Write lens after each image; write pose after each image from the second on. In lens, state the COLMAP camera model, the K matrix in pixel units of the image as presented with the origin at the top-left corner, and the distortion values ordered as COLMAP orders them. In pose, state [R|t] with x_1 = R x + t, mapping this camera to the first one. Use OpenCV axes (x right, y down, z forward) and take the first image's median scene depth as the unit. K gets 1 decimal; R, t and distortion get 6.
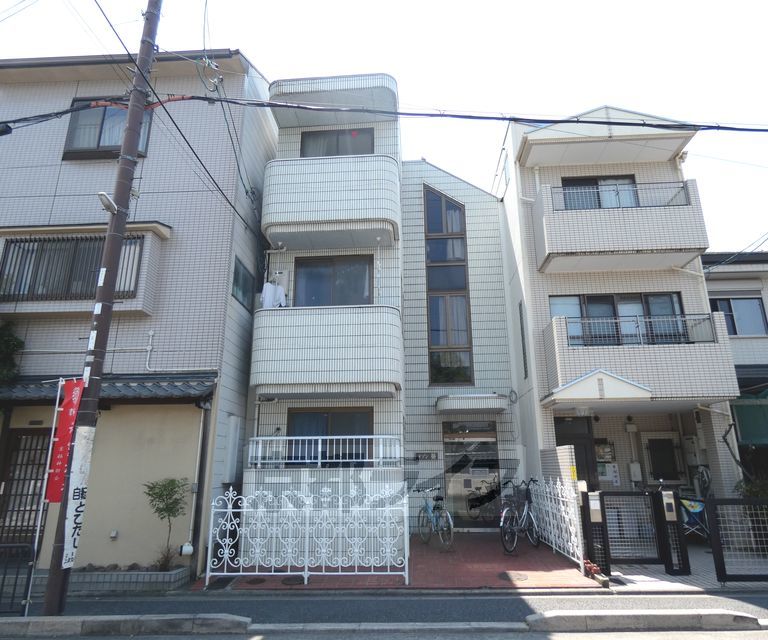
lens RADIAL K [[503.3, 0, 382.6], [0, 503.3, 321.7], [0, 0, 1]] dist [0.009006, 0.002748]
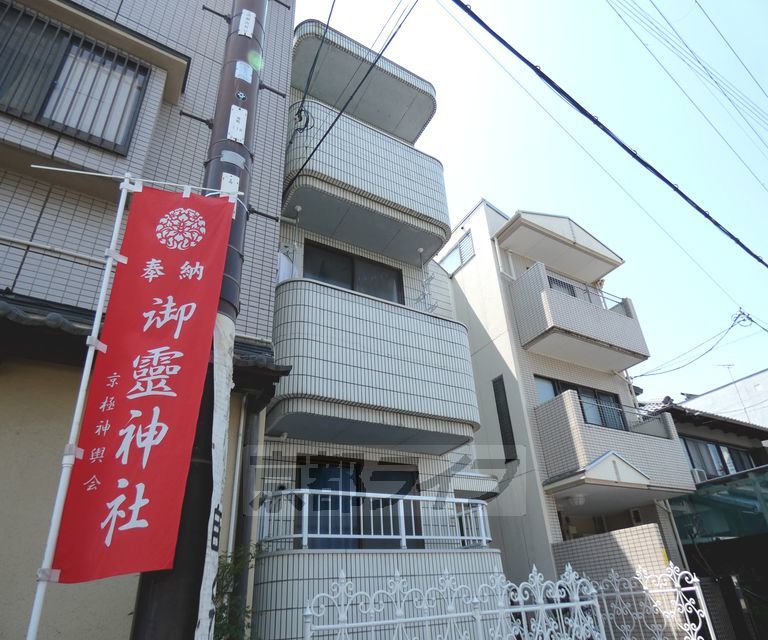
lens RADIAL K [[503.3, 0, 408.9], [0, 503.3, 336.8], [0, 0, 1]] dist [0.009006, 0.002748]
pose [[0.802648, 0.246066, 0.543330, -0.422288], [-0.105701, 0.955199, -0.276446, 0.184423], [-0.587012, 0.164458, 0.792698, 0.423496]]
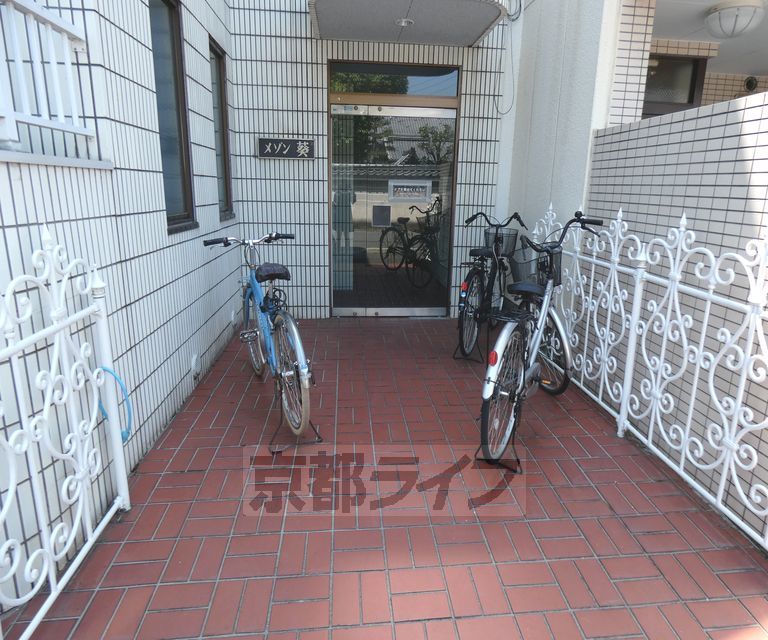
lens RADIAL K [[503.3, 0, 385.6], [0, 503.3, 317.7], [0, 0, 1]] dist [0.009006, 0.002748]
pose [[0.988029, -0.011431, 0.153843, 0.119462], [-0.069323, 0.857991, 0.508965, 0.201207], [-0.137814, -0.513537, 0.846928, 0.673072]]
